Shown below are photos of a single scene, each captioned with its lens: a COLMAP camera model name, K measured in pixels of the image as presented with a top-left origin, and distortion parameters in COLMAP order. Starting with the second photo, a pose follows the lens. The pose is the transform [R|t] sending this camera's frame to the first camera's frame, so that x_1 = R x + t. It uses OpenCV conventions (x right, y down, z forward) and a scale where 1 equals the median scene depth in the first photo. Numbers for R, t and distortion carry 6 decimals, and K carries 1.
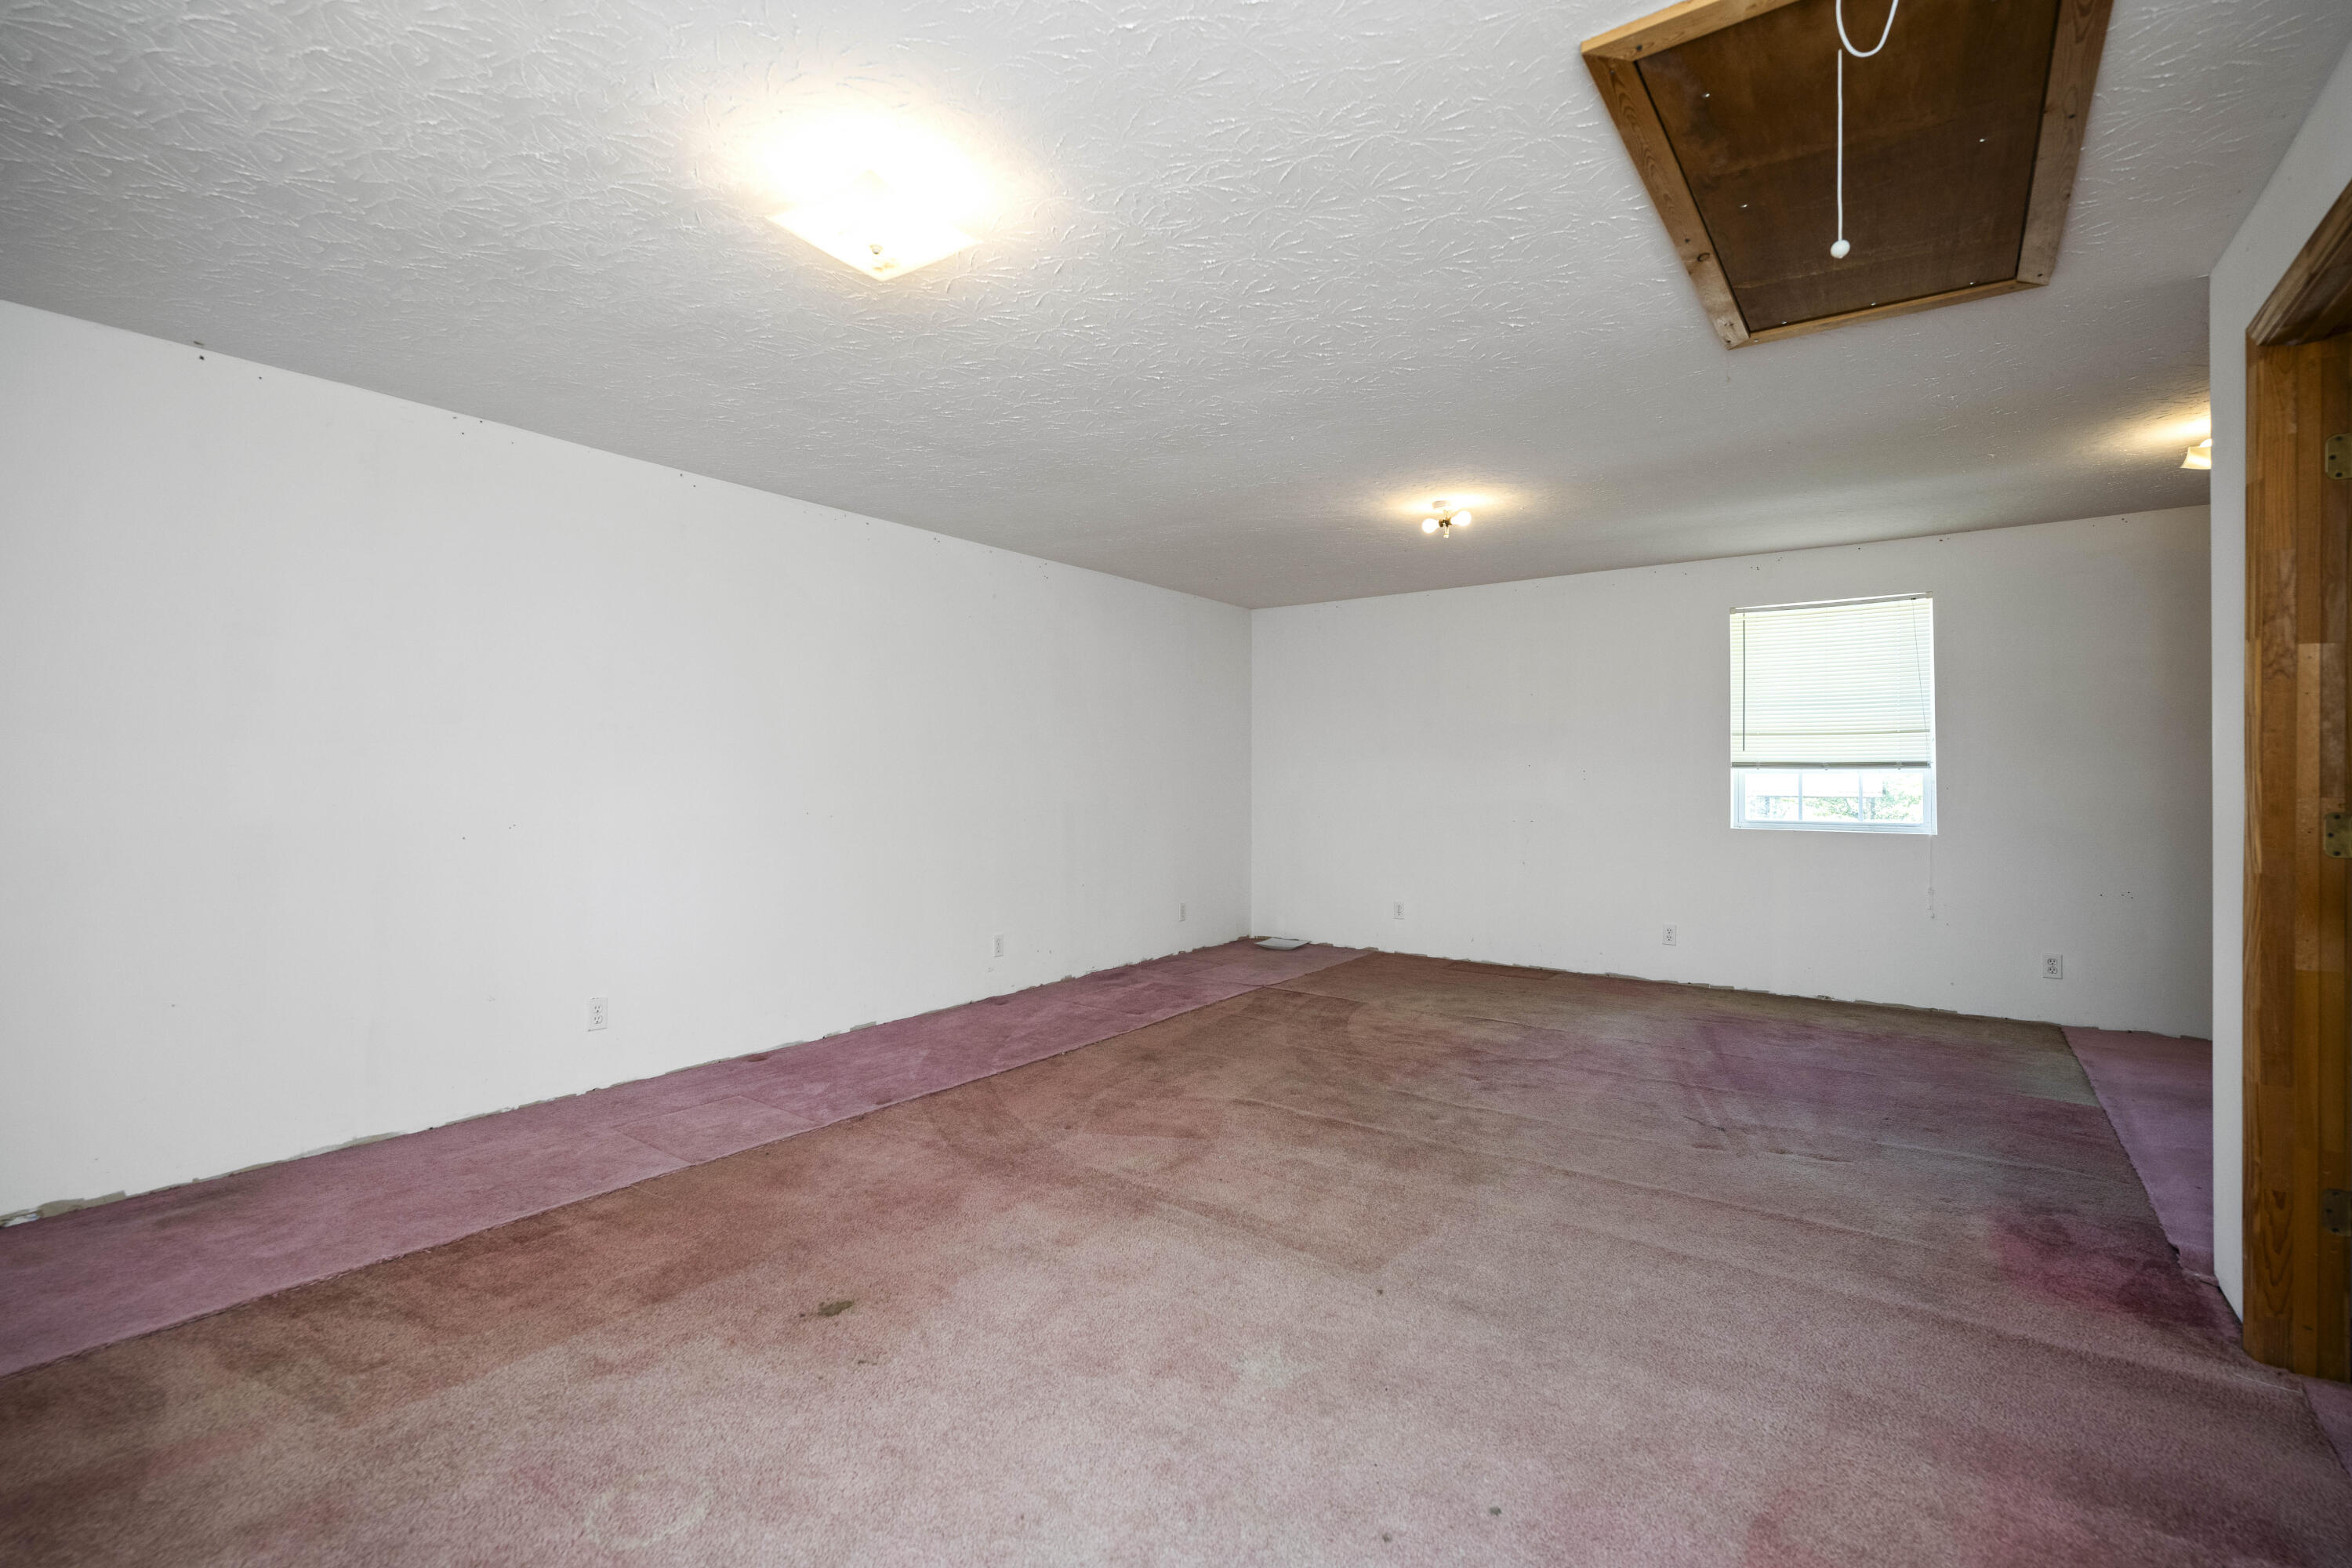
lens RADIAL K [[1066.6, 0, 1175.9], [0, 1066.6, 779.7], [0, 0, 1]] dist [-0.001801, -0.000301]
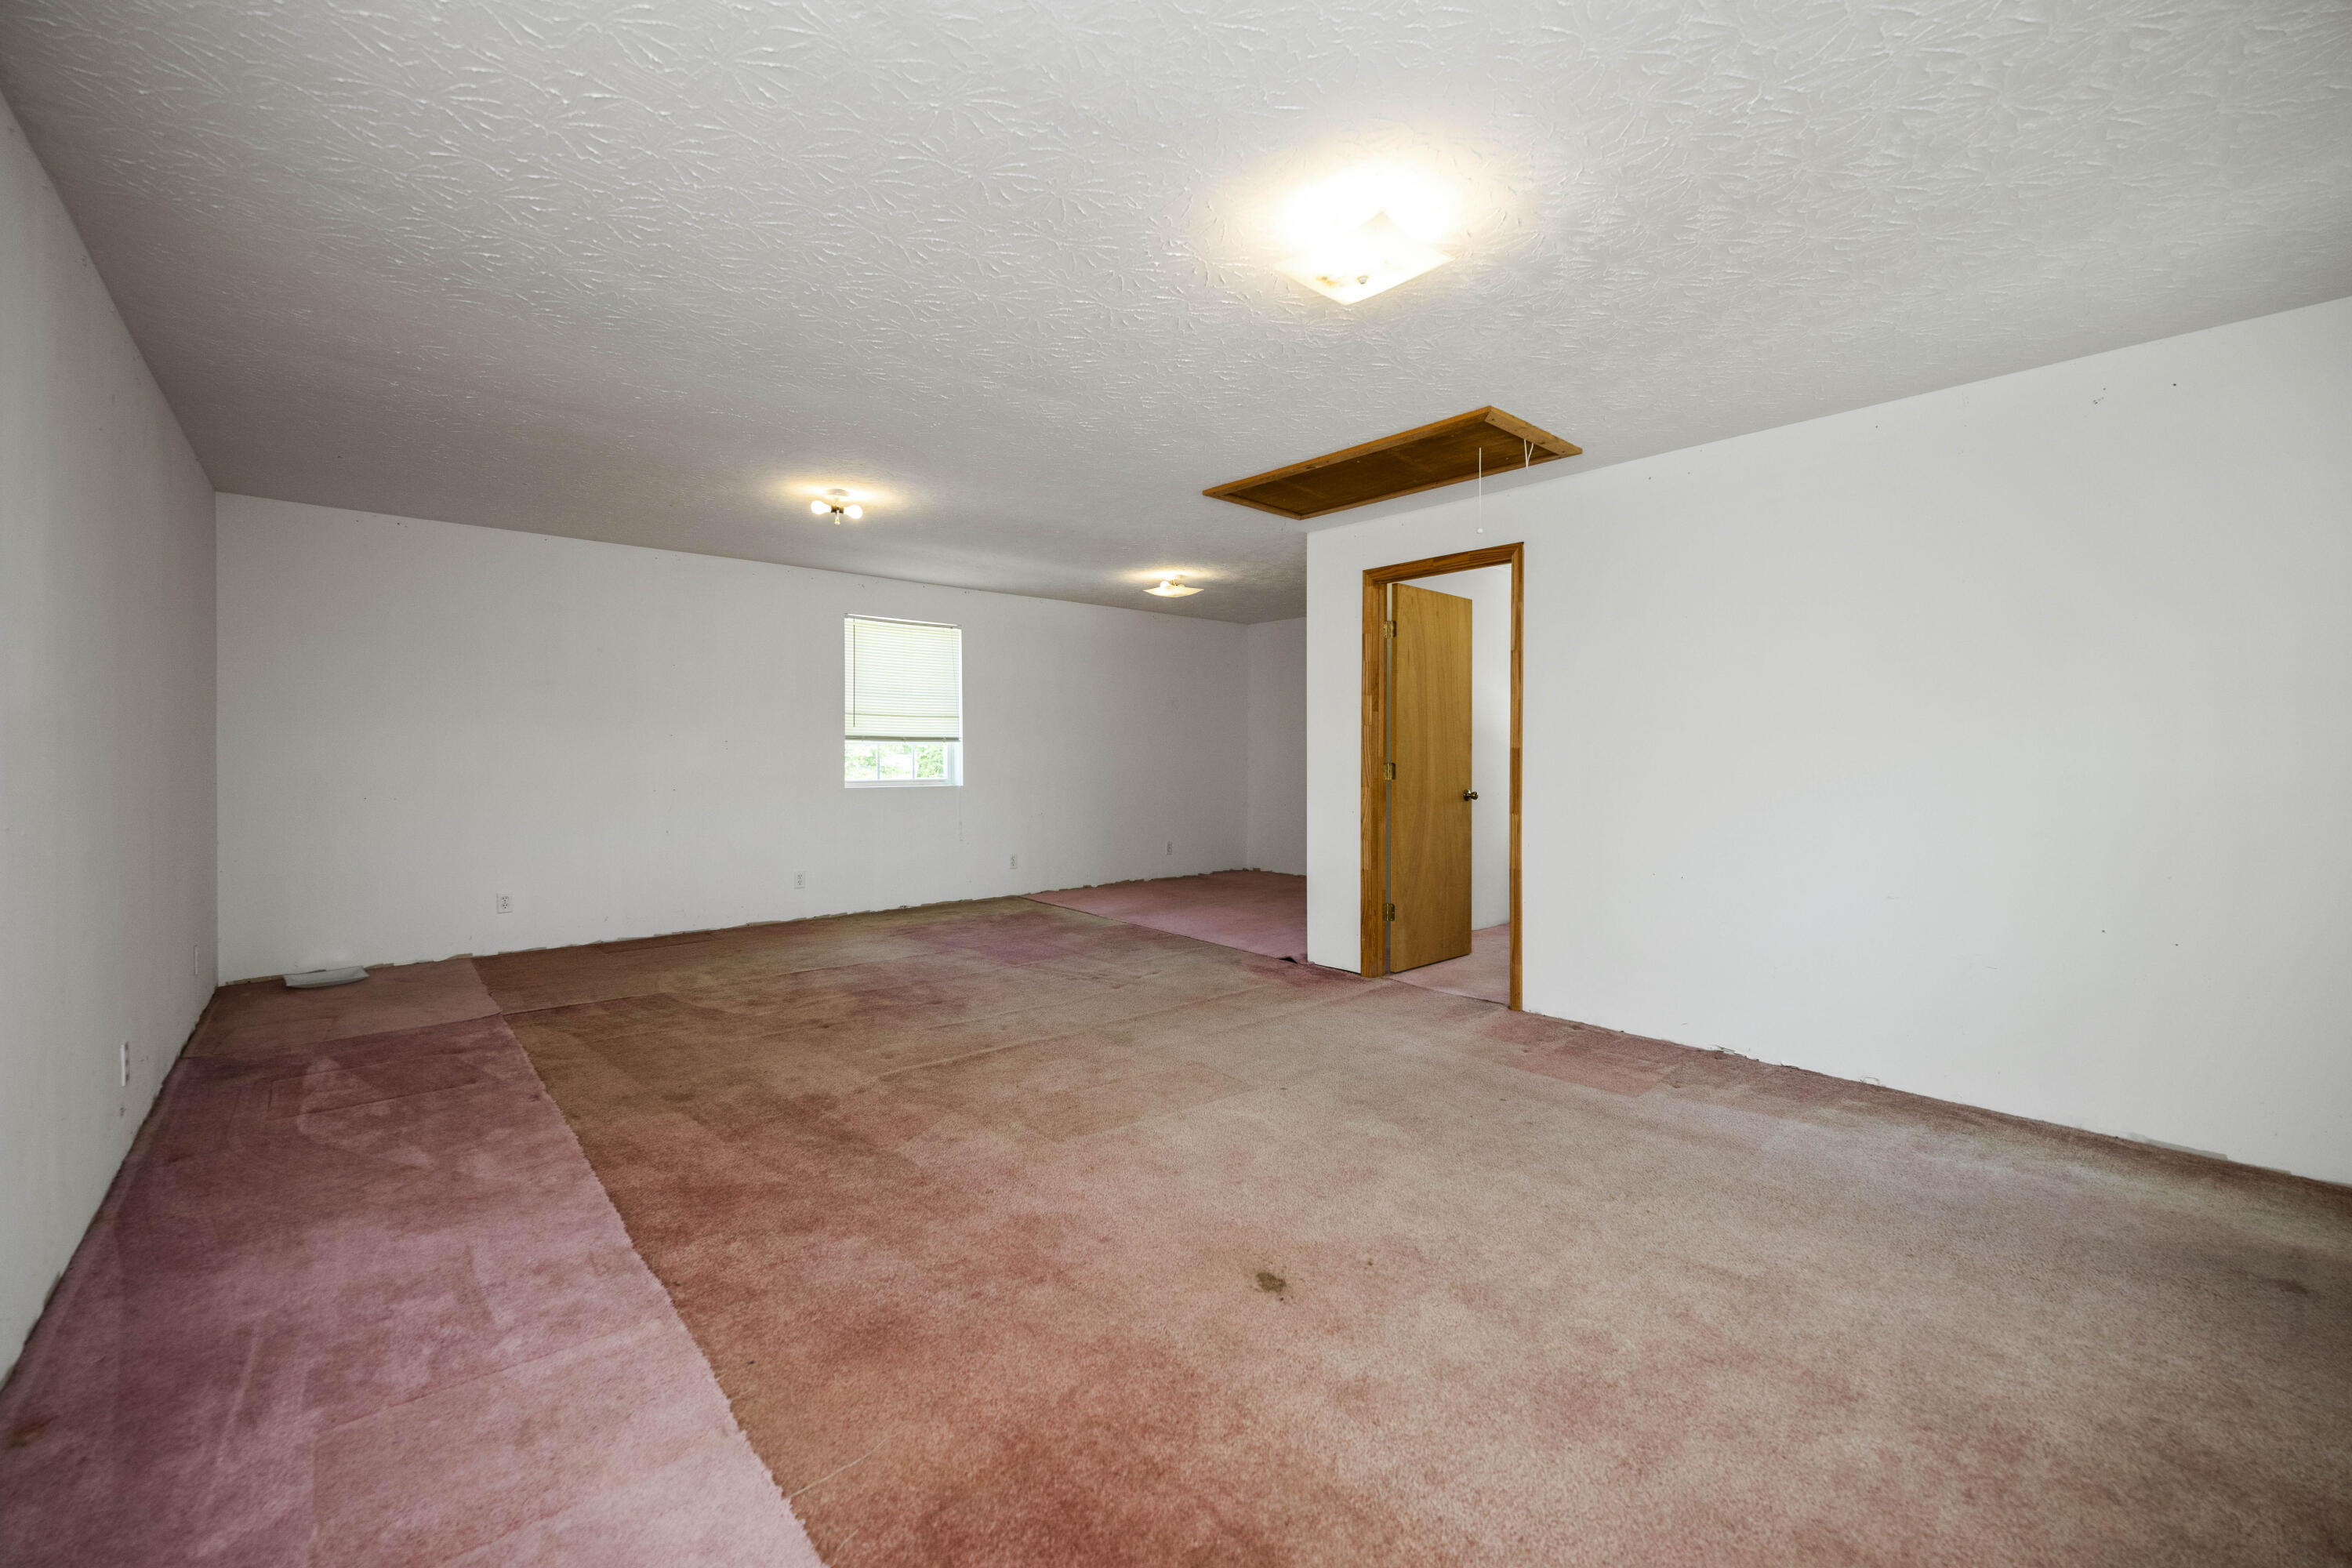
lens RADIAL K [[958.0, 0, 1181.5], [0, 958.0, 773.9], [0, 0, 1]] dist [0.000854, 0.000073]
pose [[0.204678, -0.026755, 0.978464, -0.558157], [-0.000840, 0.999621, 0.027510, -0.002719], [-0.978829, -0.006453, 0.204578, 0.414972]]
